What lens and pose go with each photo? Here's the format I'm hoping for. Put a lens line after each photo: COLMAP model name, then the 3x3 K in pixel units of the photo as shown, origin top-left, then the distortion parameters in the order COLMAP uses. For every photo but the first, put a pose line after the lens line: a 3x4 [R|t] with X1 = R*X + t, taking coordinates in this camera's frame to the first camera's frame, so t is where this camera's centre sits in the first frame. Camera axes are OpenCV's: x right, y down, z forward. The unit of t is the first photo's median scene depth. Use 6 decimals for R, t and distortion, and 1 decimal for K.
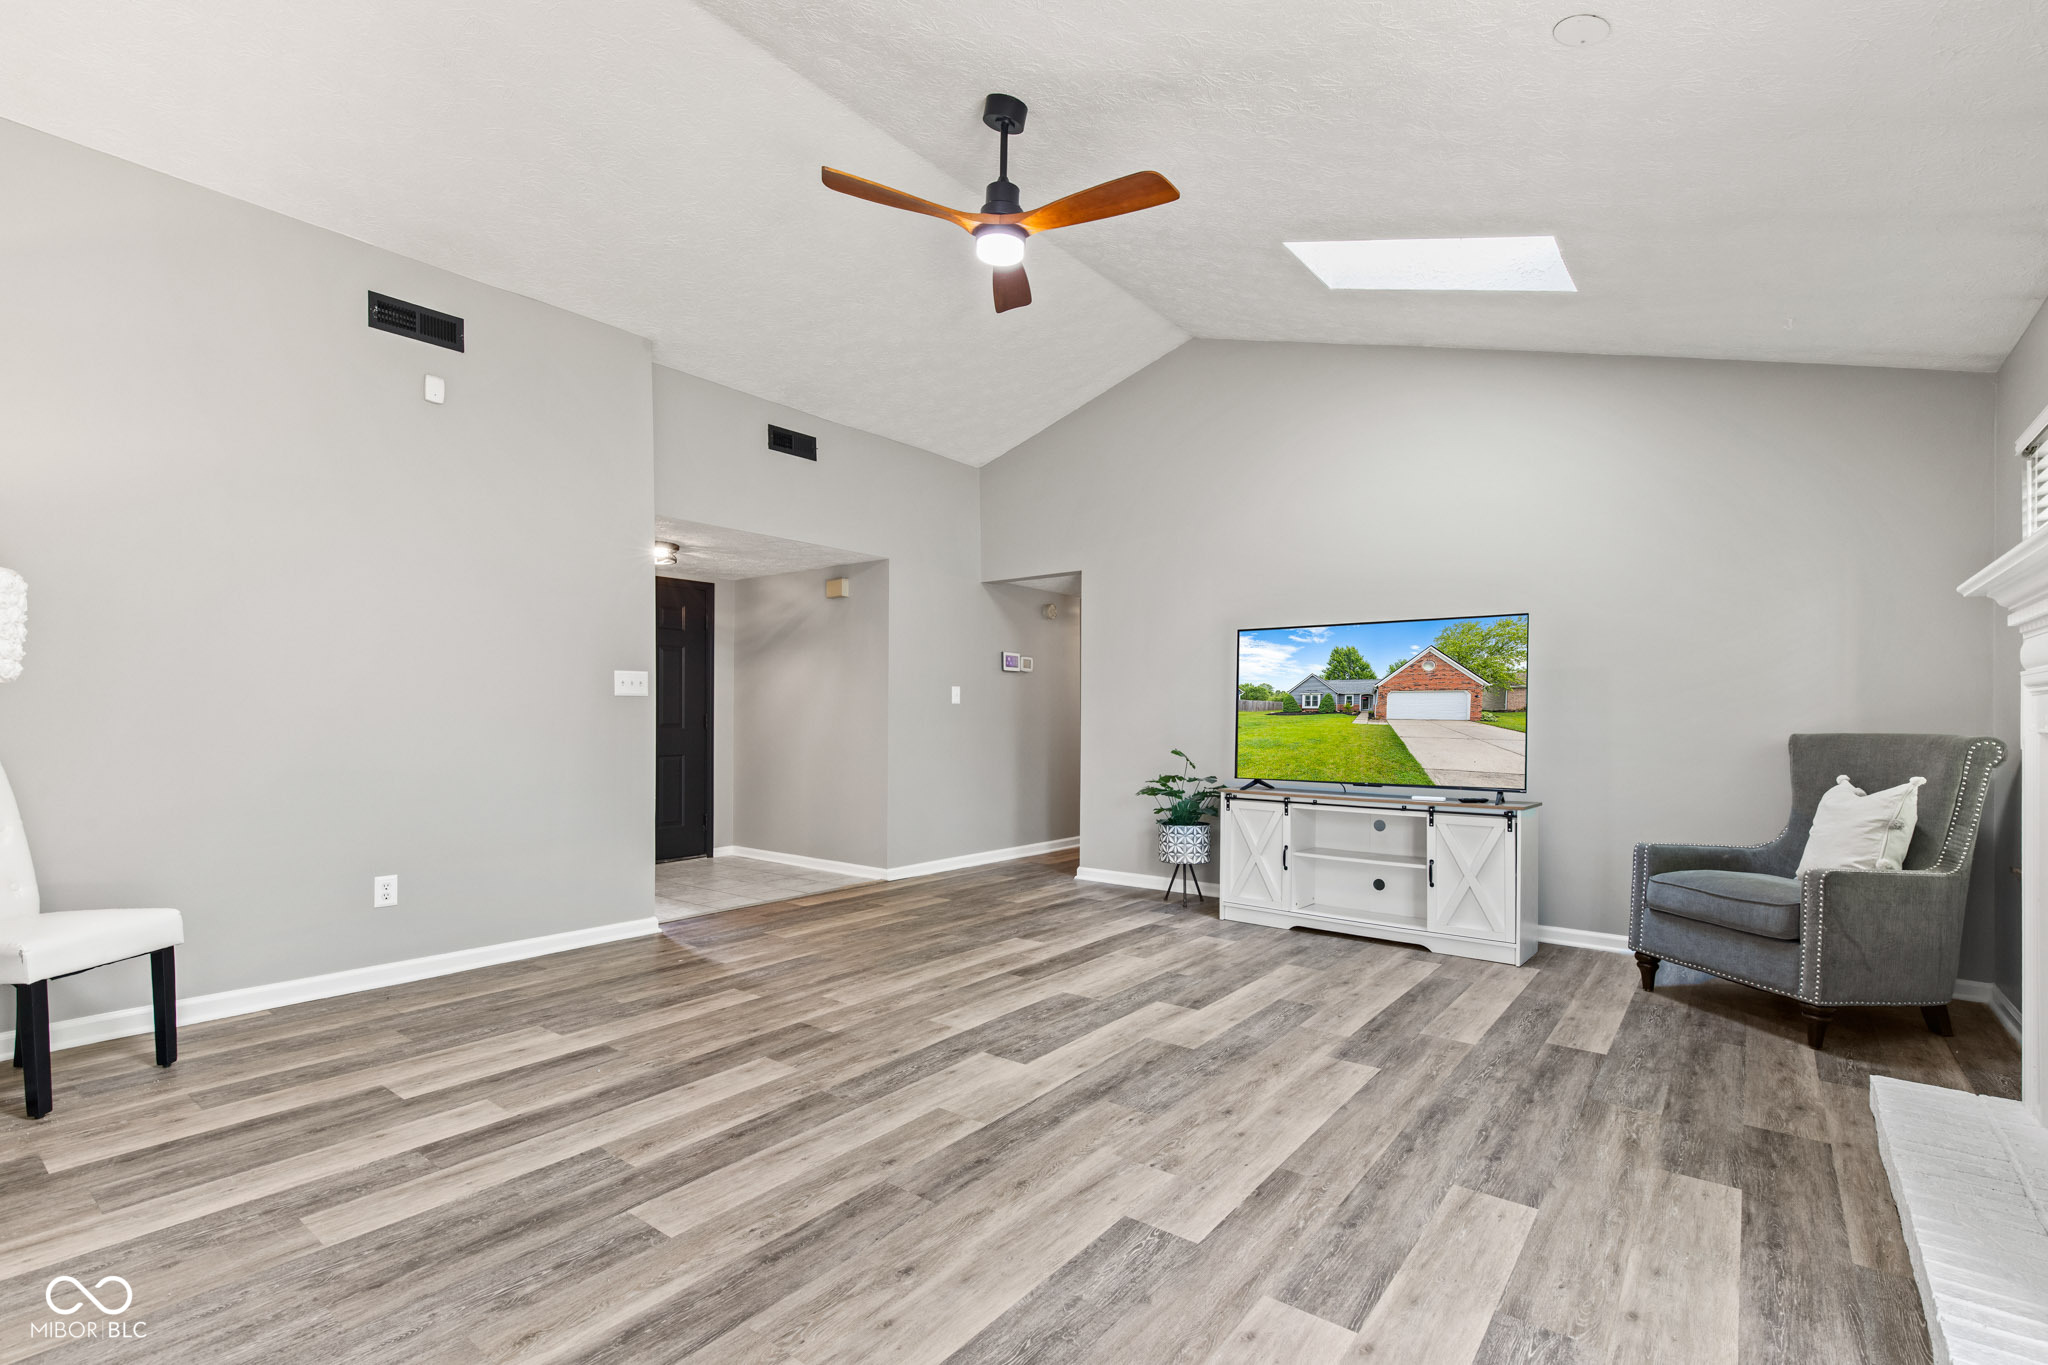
lens RADIAL K [[929.7, 0, 1034.1], [0, 929.7, 721.8], [0, 0, 1]] dist [0.006951, -0.000054]
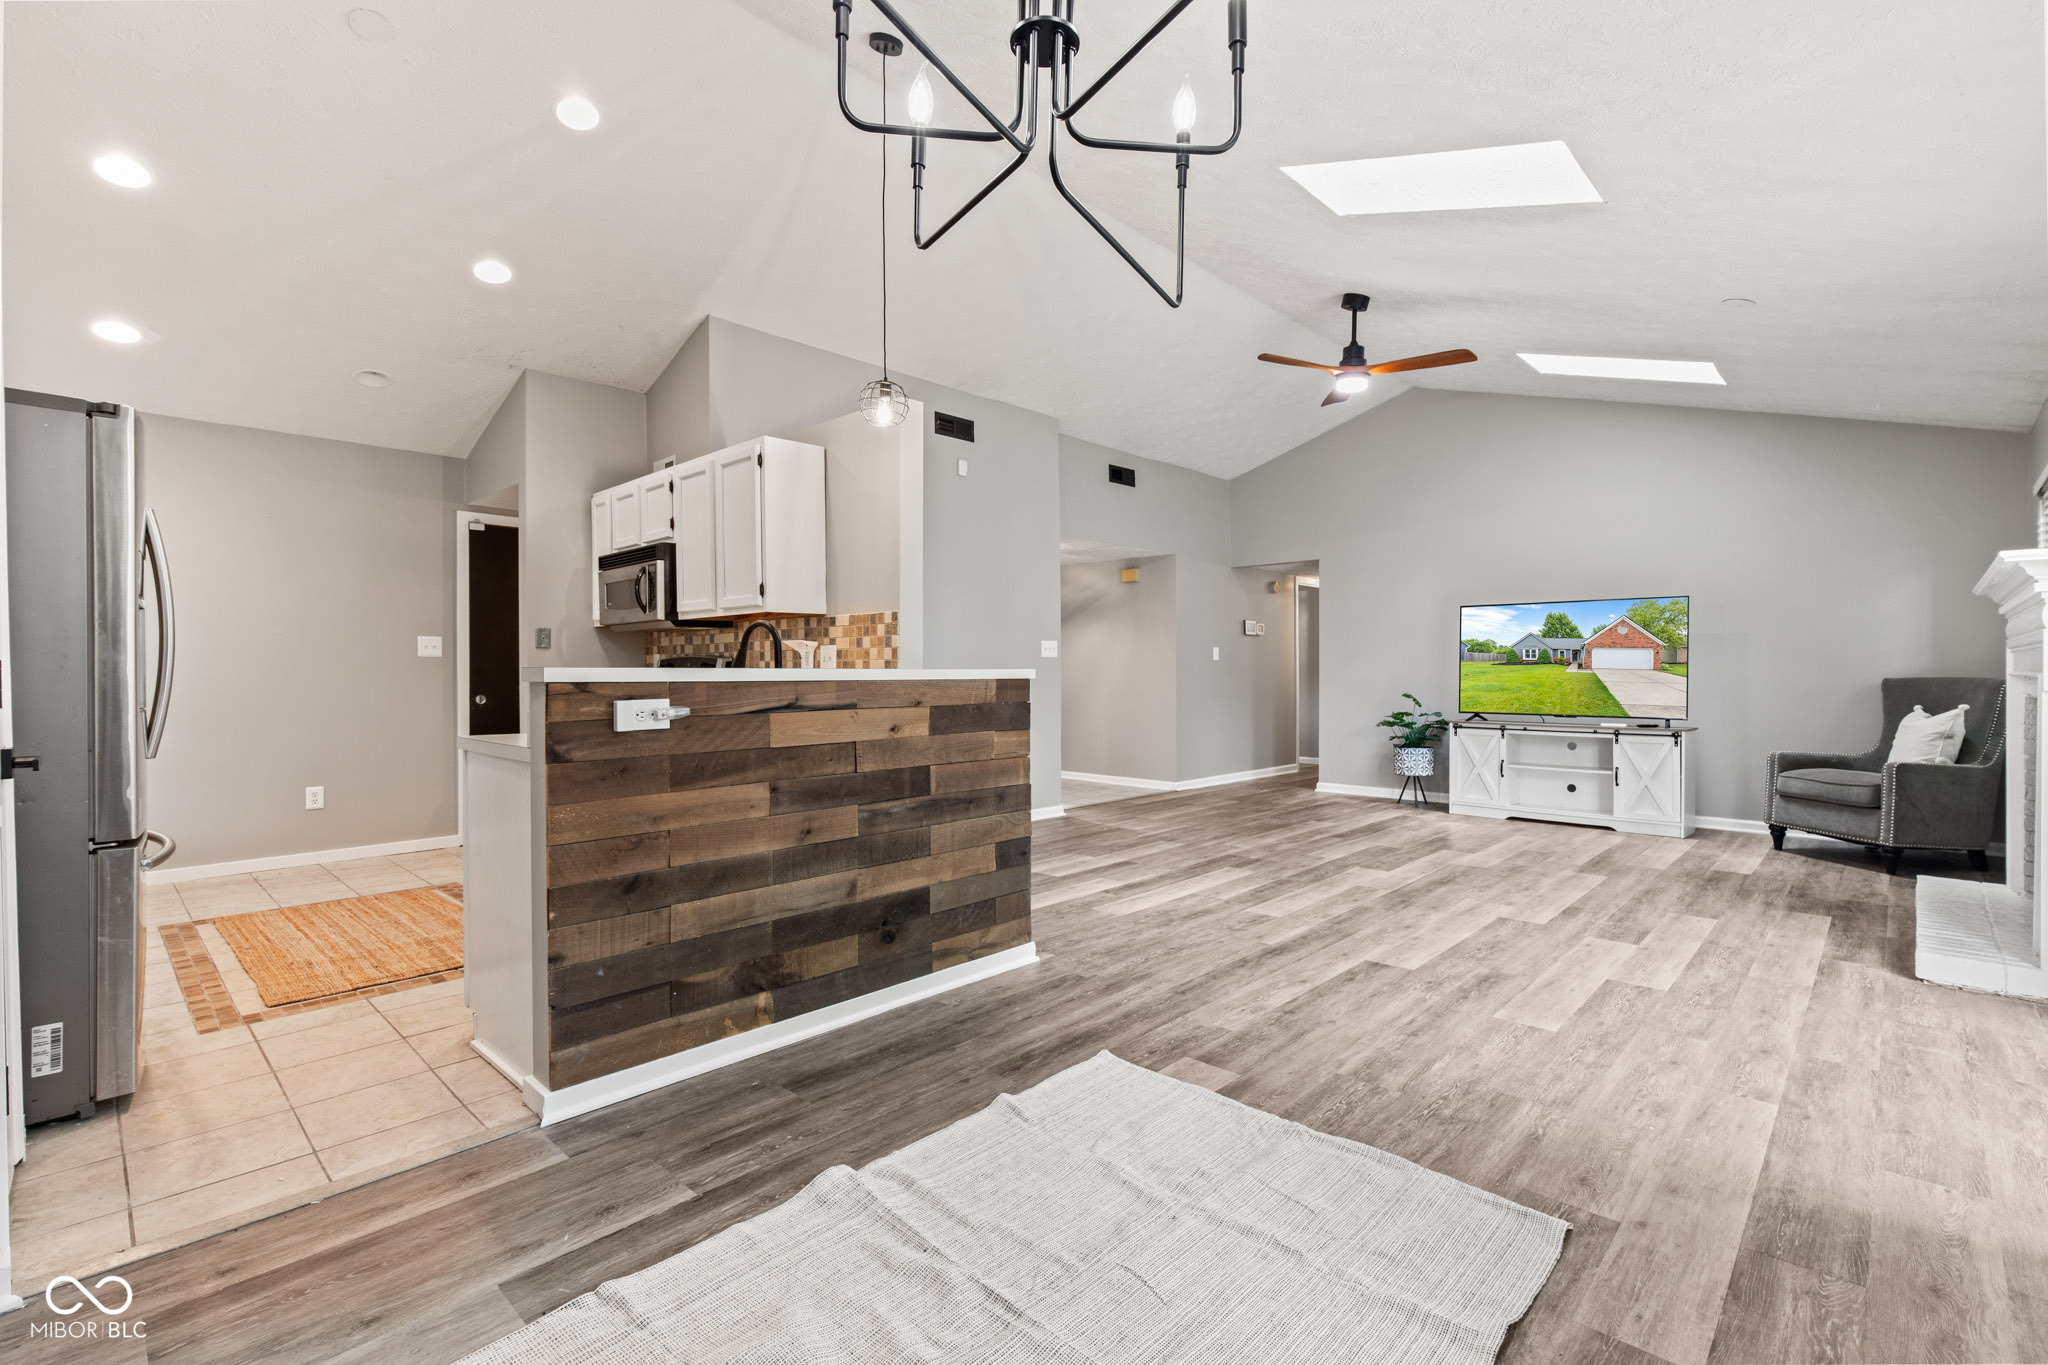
lens RADIAL K [[919.9, 0, 1032.6], [0, 919.9, 677.1], [0, 0, 1]] dist [0.004301, 0.000068]
pose [[0.995344, -0.005127, -0.096246, -0.388047], [0.005233, 0.999986, 0.000848, 0.003527], [0.096241, -0.001348, 0.995357, -0.587056]]
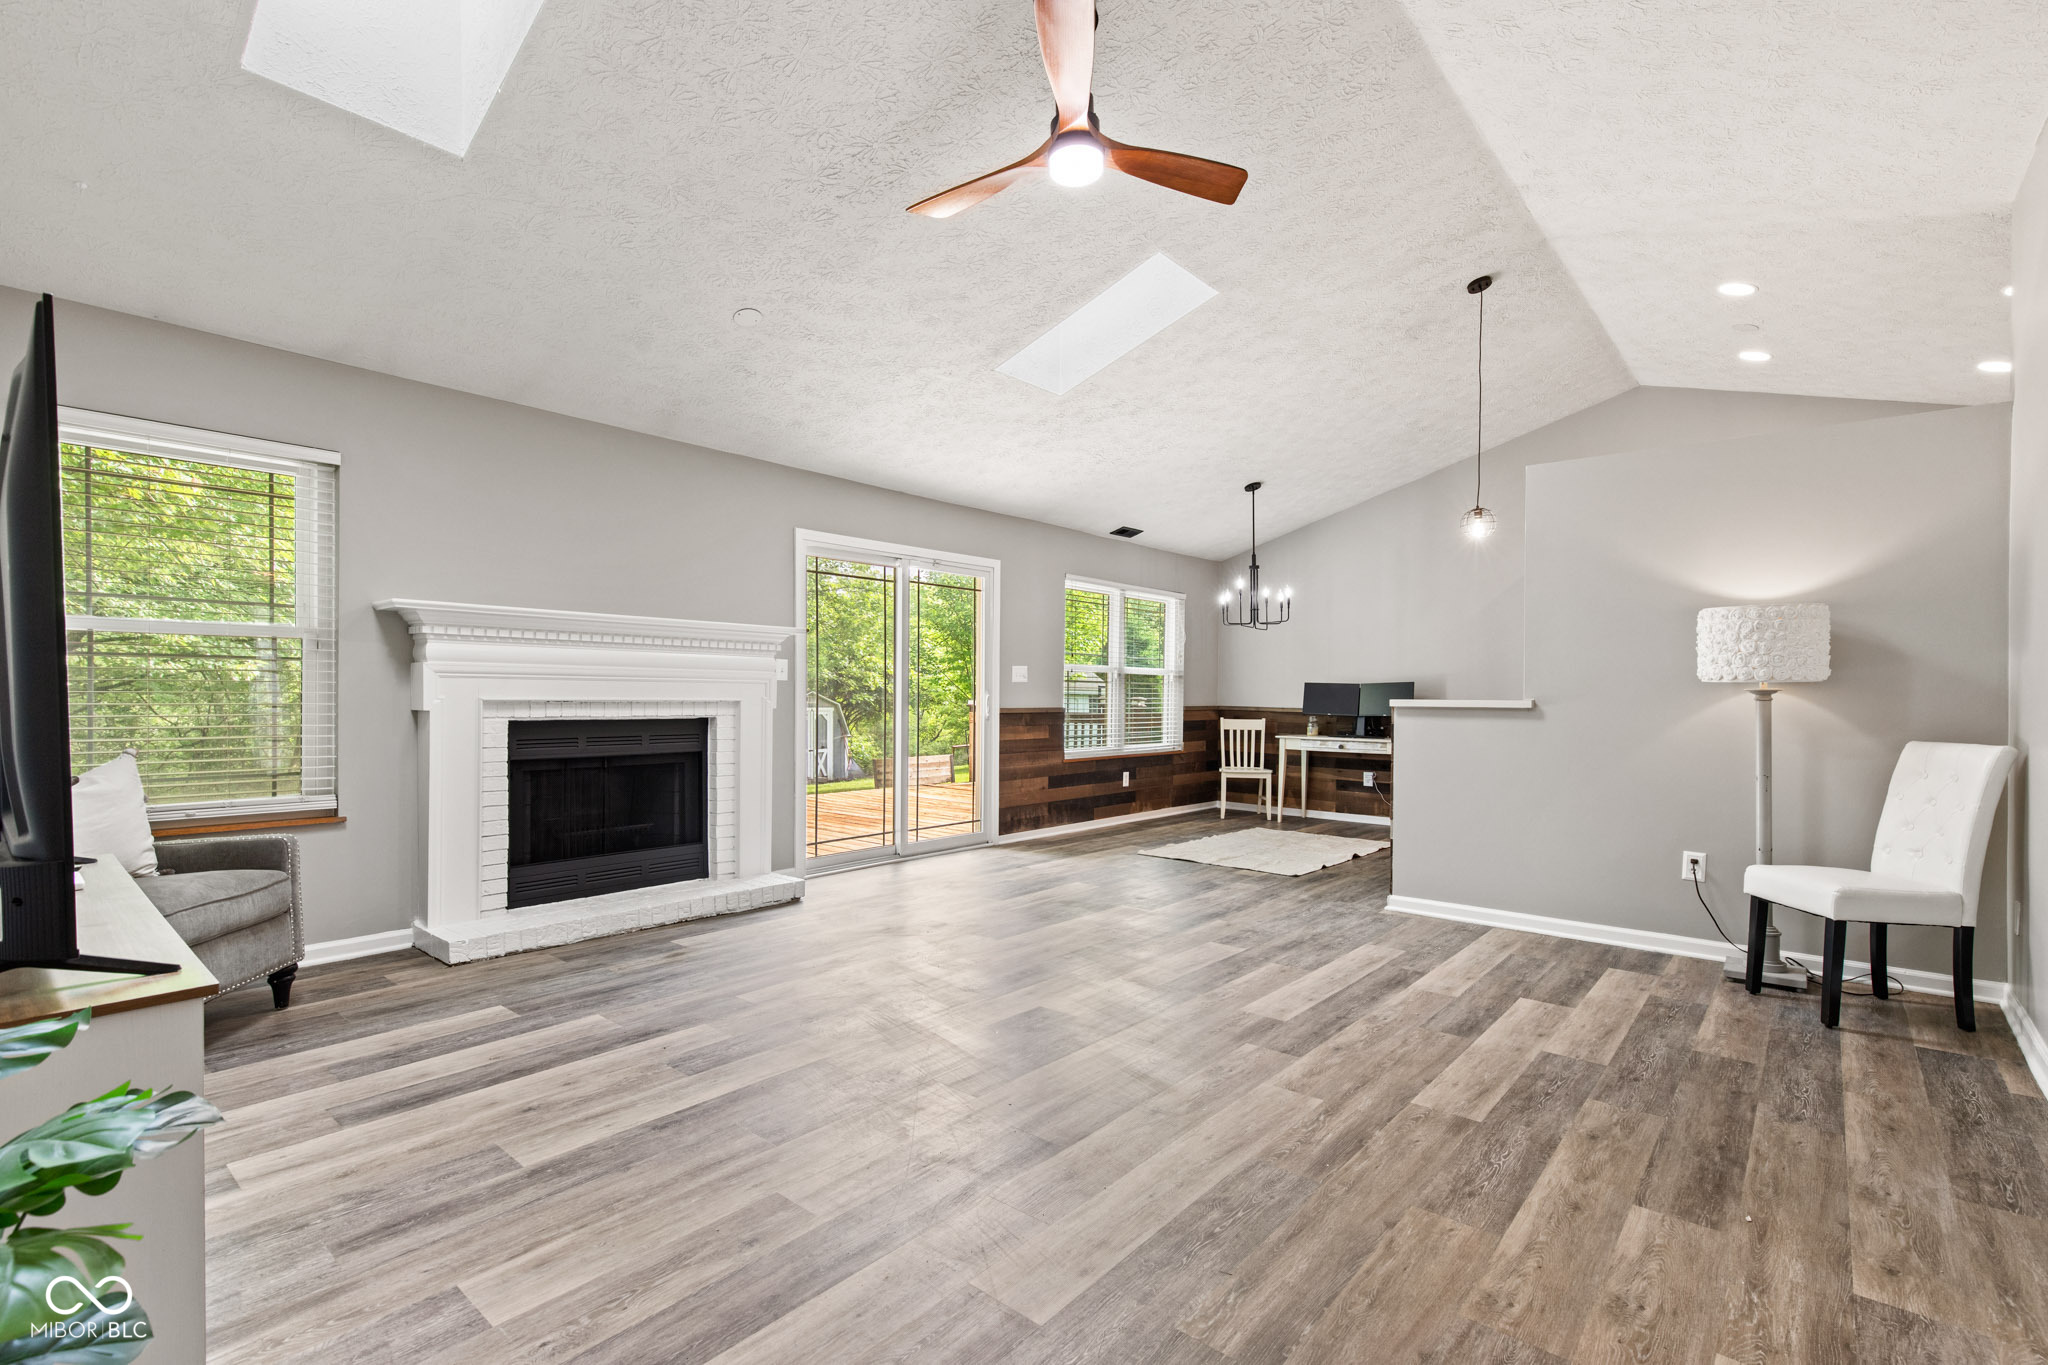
lens RADIAL K [[927.3, 0, 1027.4], [0, 927.3, 704.2], [0, 0, 1]] dist [0.004487, 0.000318]
pose [[-0.998665, -0.010900, 0.050496, -0.036424], [-0.010193, 0.999847, 0.014237, -0.010314], [-0.050644, 0.013703, -0.998623, 1.648797]]
